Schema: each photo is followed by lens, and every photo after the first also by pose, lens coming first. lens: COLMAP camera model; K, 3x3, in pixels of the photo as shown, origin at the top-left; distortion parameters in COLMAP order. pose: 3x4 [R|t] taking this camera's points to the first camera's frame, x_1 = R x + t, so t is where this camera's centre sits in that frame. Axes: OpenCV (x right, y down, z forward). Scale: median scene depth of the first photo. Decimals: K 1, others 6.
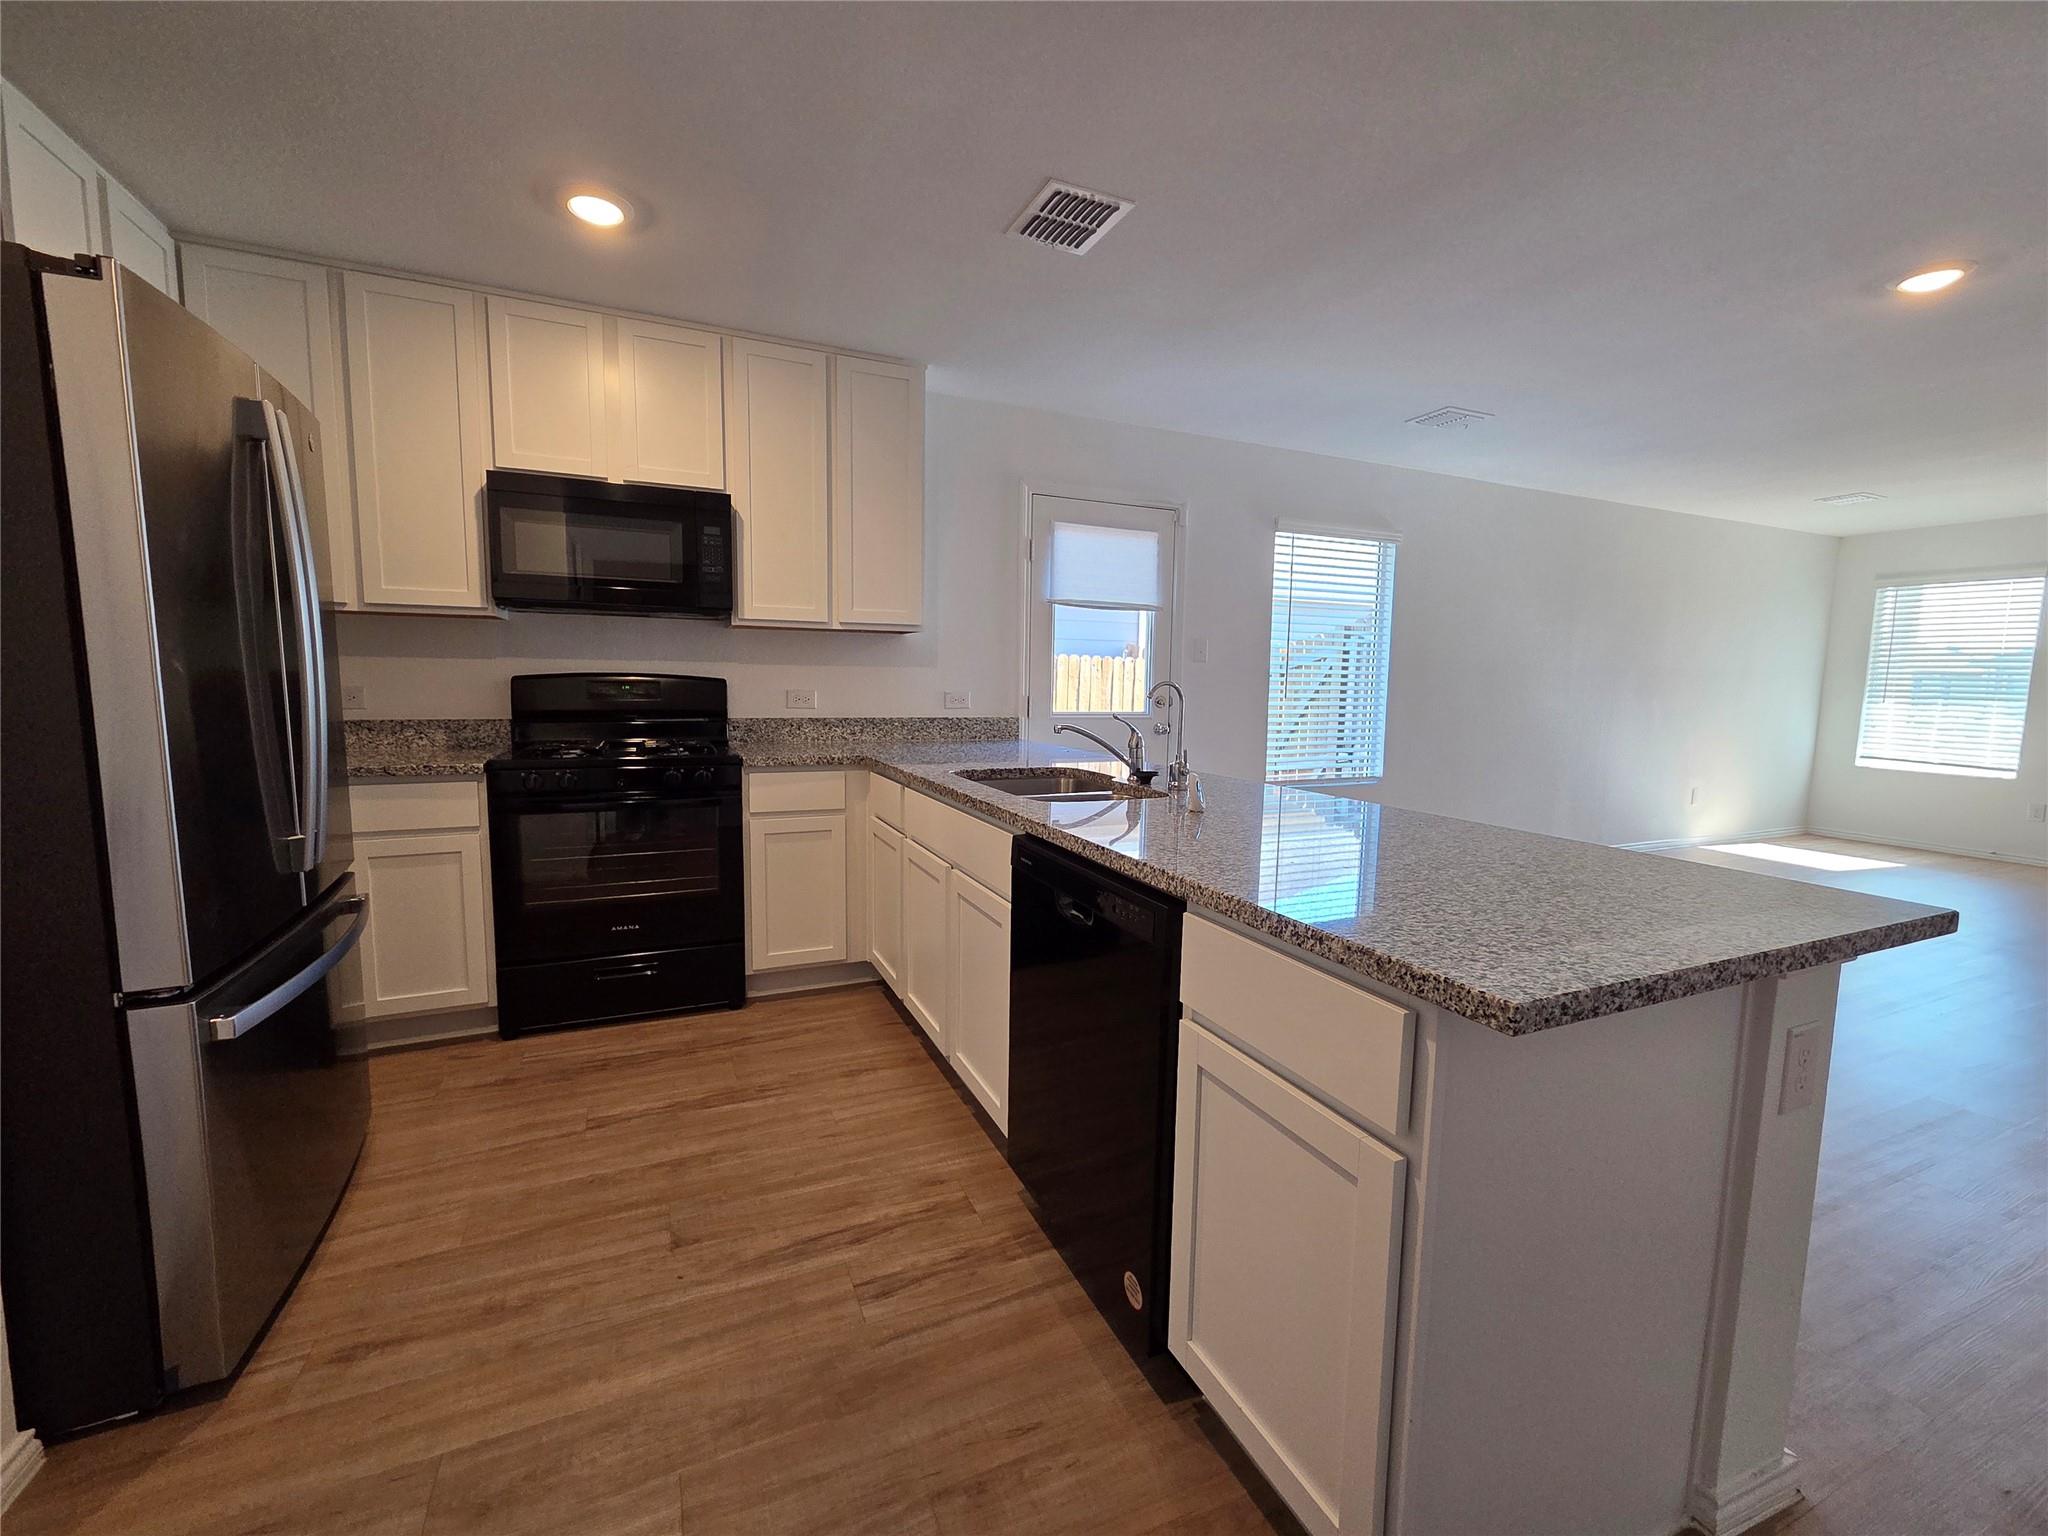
lens RADIAL K [[845.8, 0, 1024.0], [0, 845.8, 768.0], [0, 0, 1]] dist [-0.000282, -0.000122]
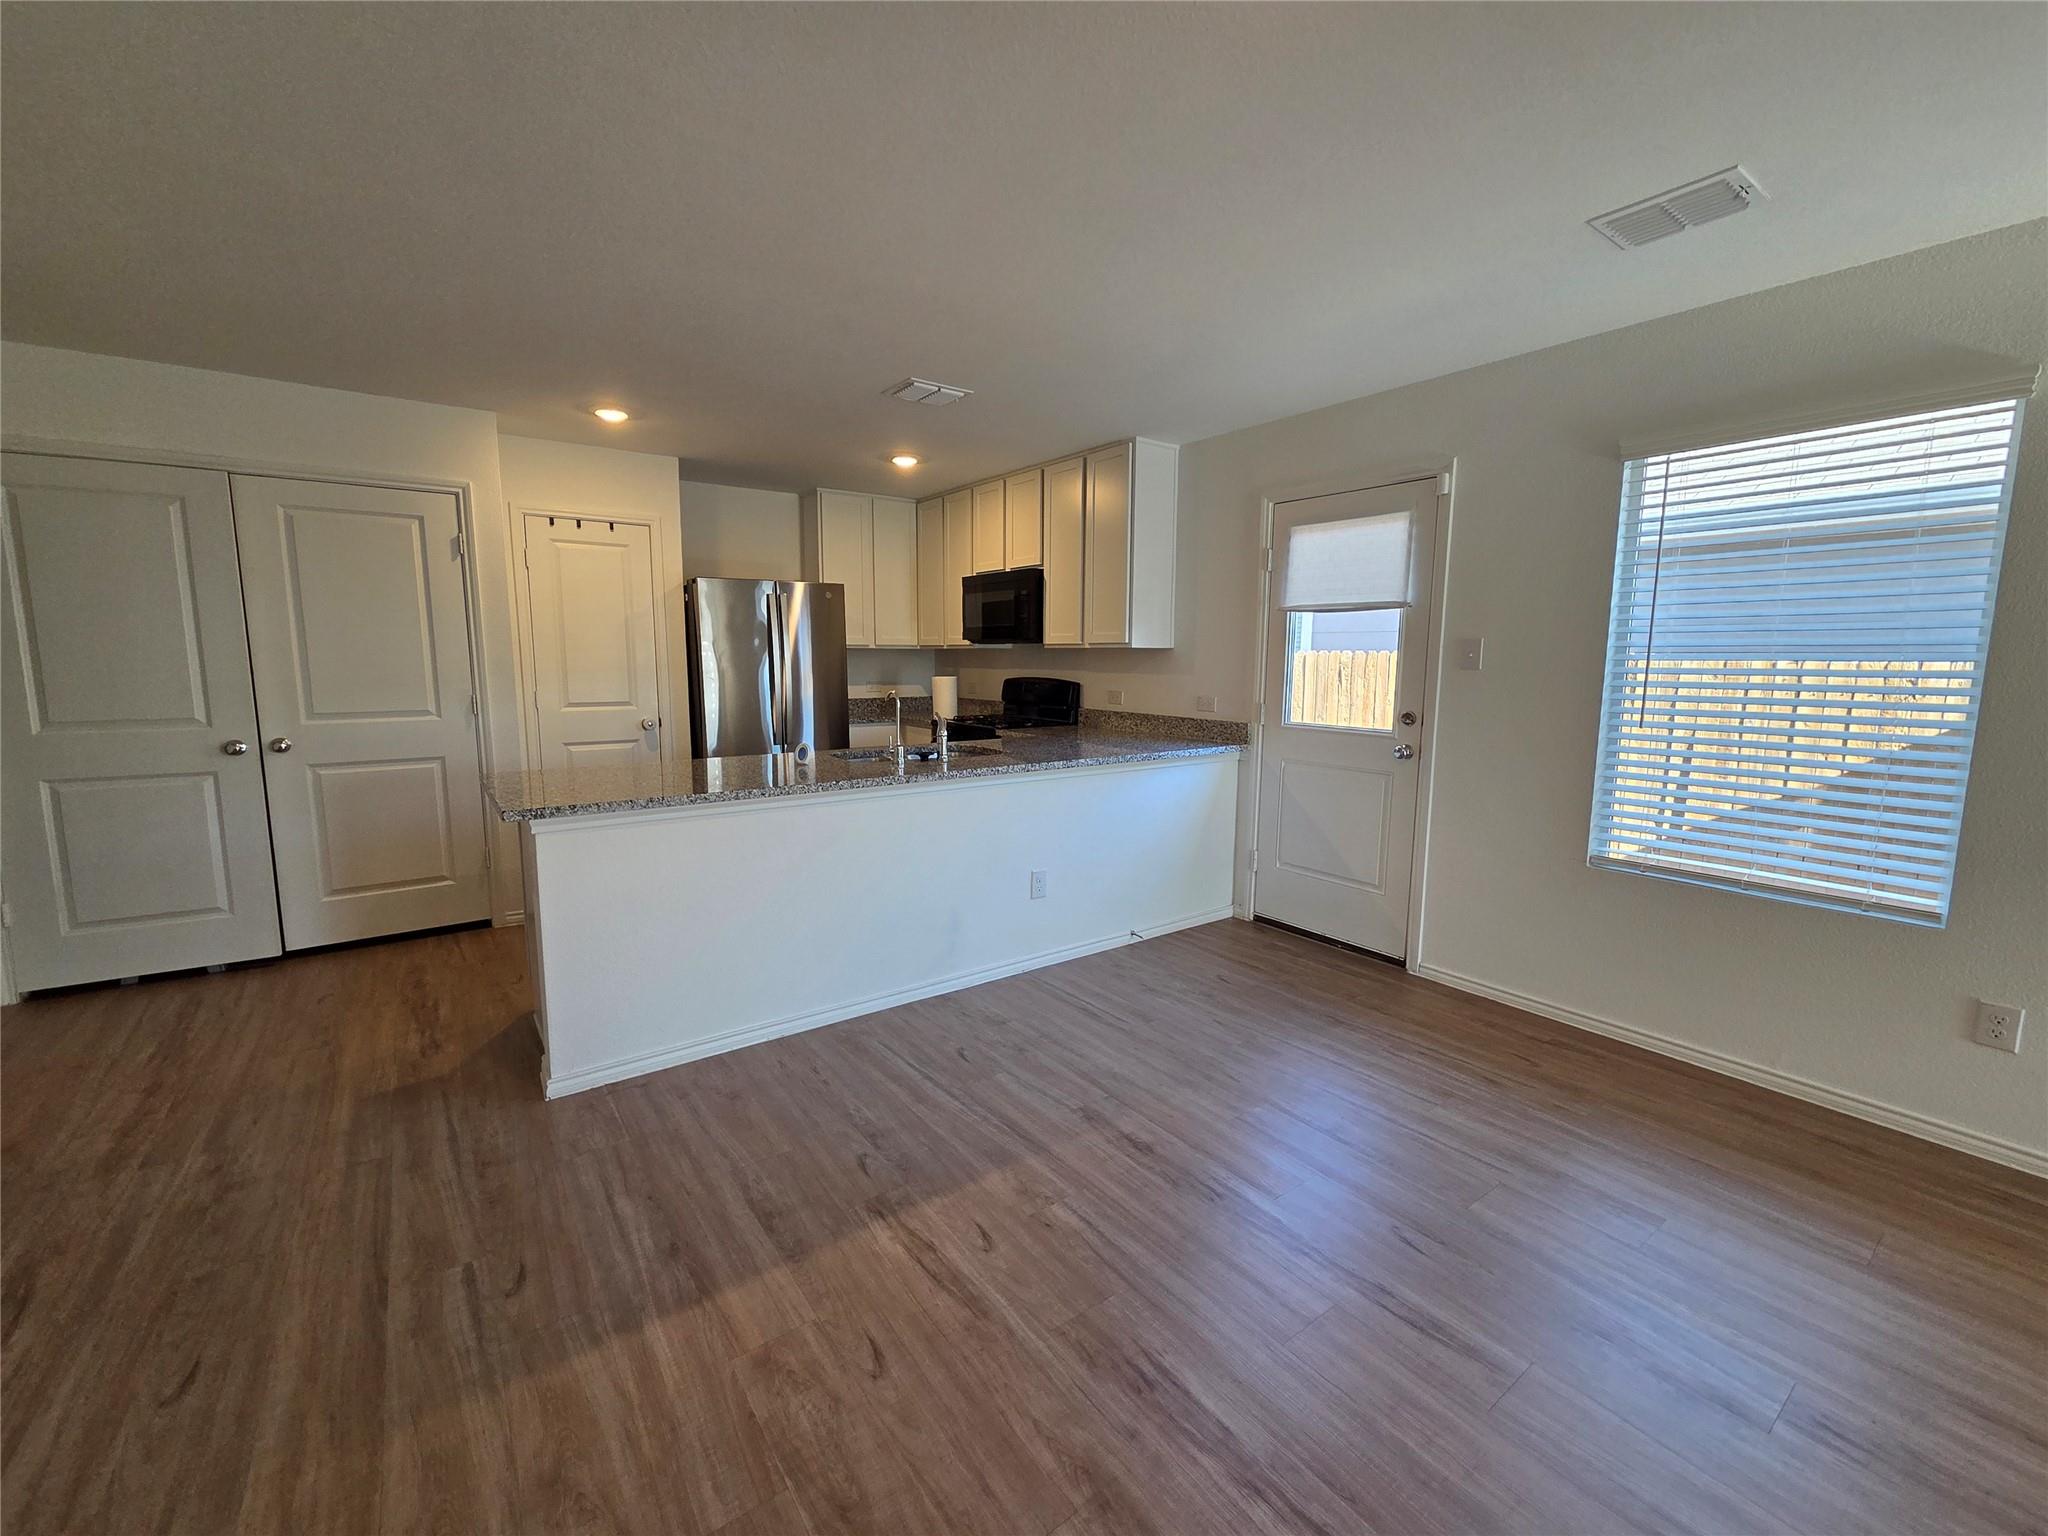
lens RADIAL K [[845.8, 0, 1024.0], [0, 845.8, 768.0], [0, 0, 1]] dist [-0.000282, -0.000122]
pose [[0.198989, 0.115216, -0.973205, 0.980996], [-0.106652, 0.989713, 0.095363, -0.076527], [0.974181, 0.084818, 0.209230, 0.524163]]
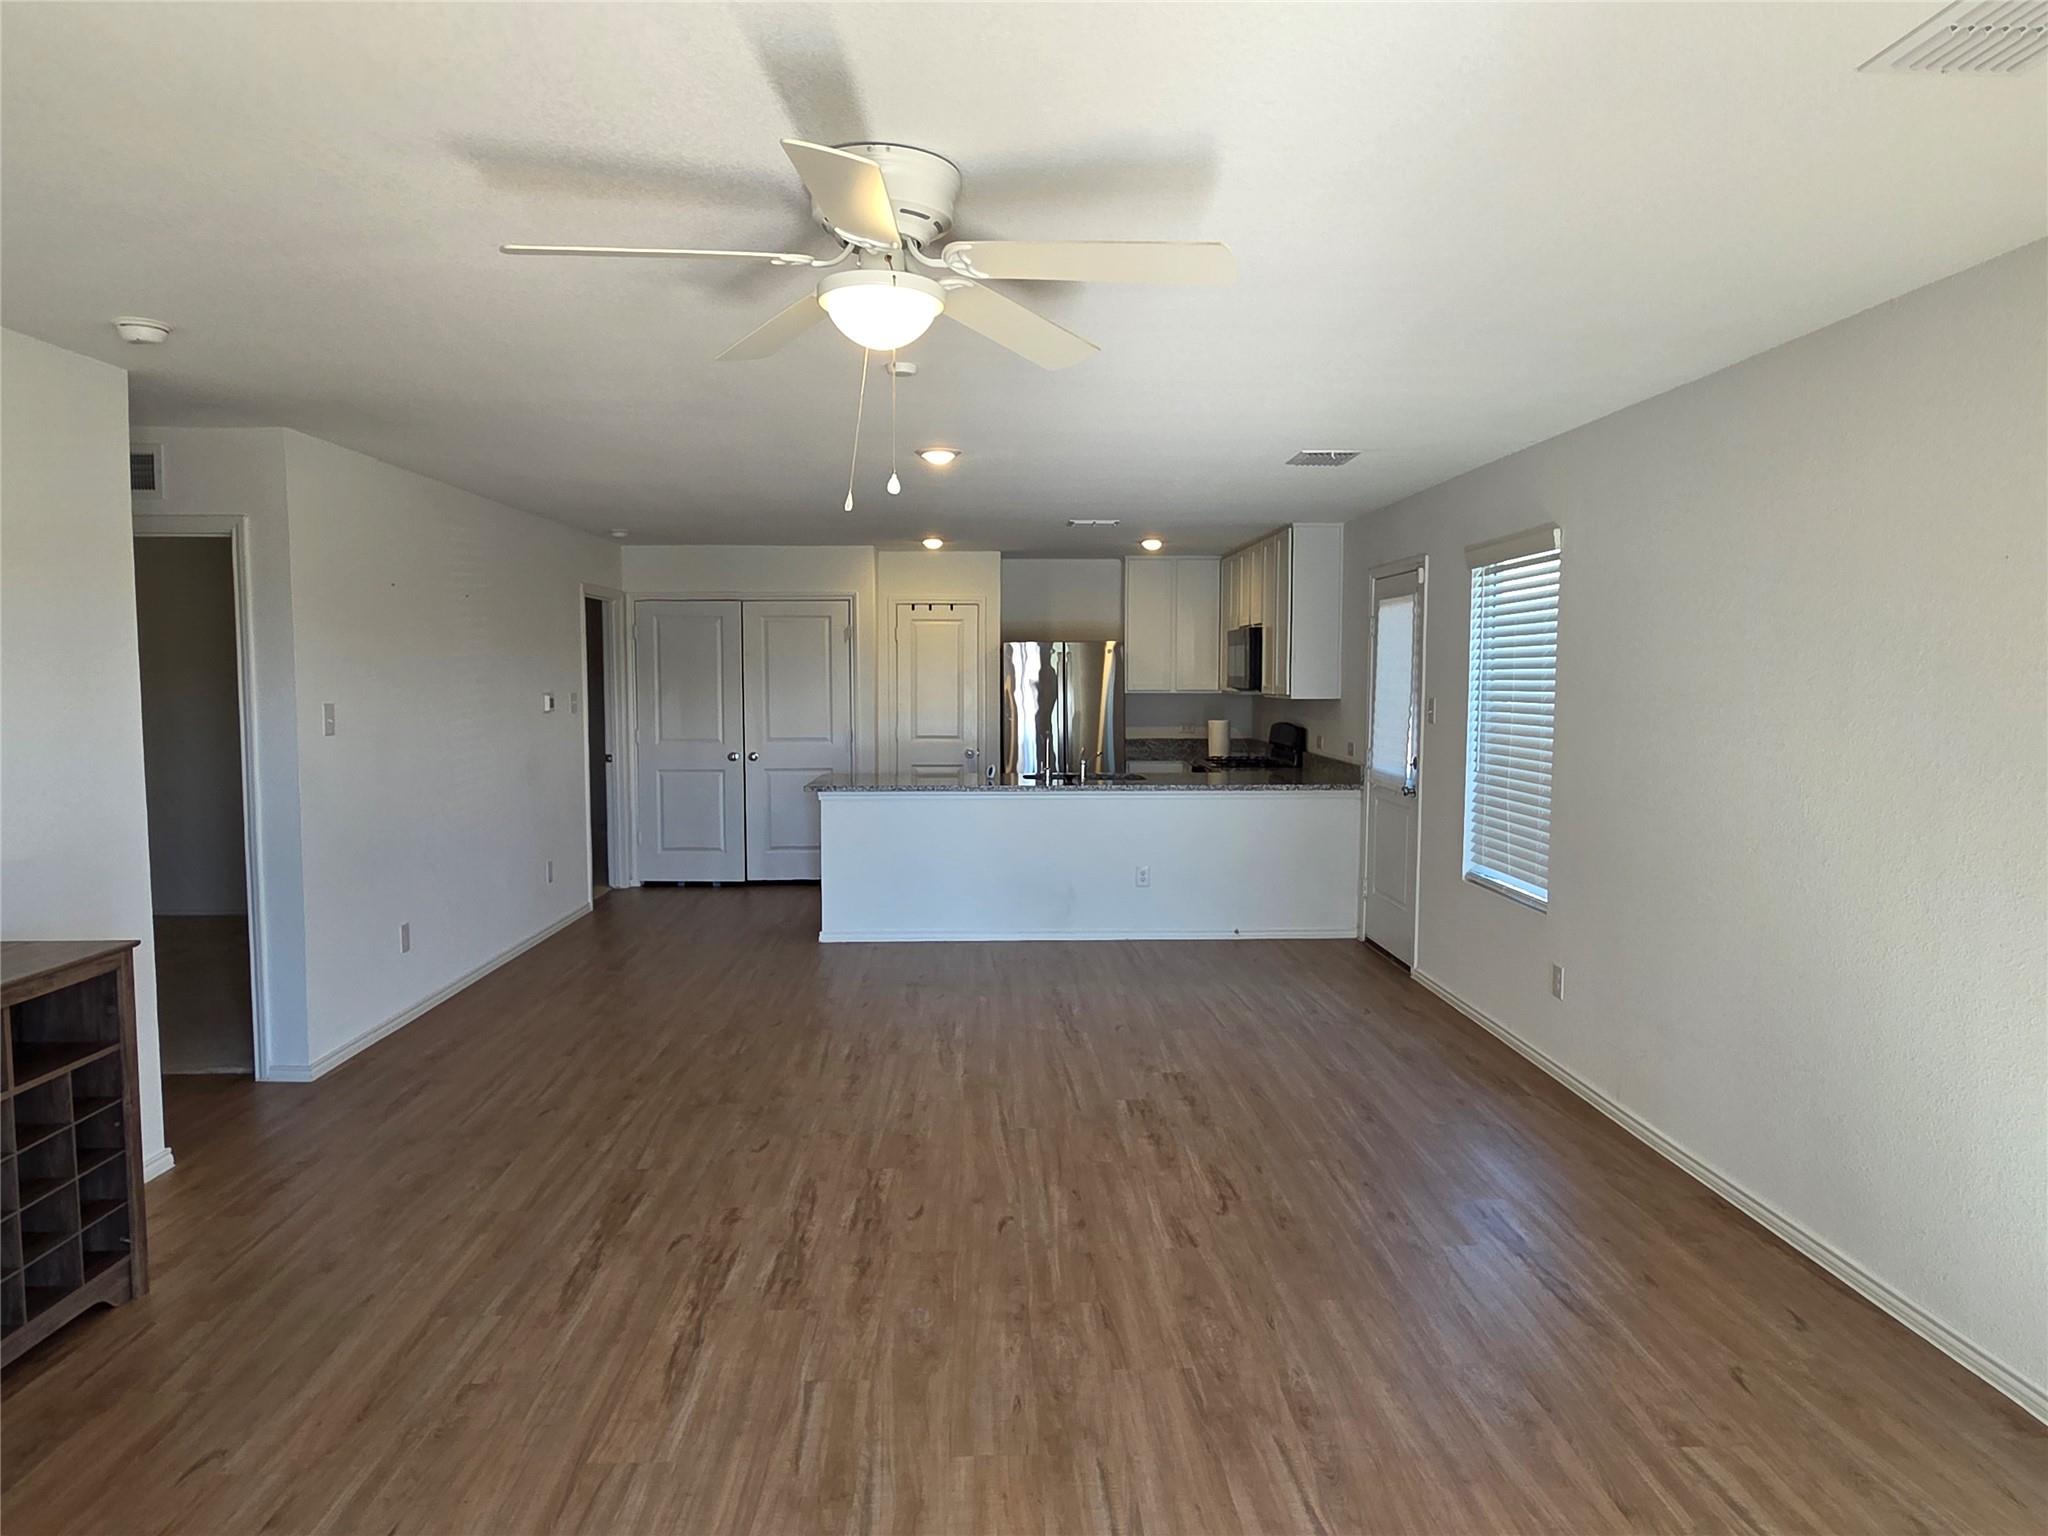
lens RADIAL K [[1179.8, 0, 1024.0], [0, 1179.8, 768.0], [0, 0, 1]] dist [-0.208718, -0.000312]
pose [[-0.368801, 0.054380, -0.927916, 1.759476], [-0.105509, 0.989386, 0.099918, -0.177034], [0.923501, 0.134753, -0.359149, 1.188732]]
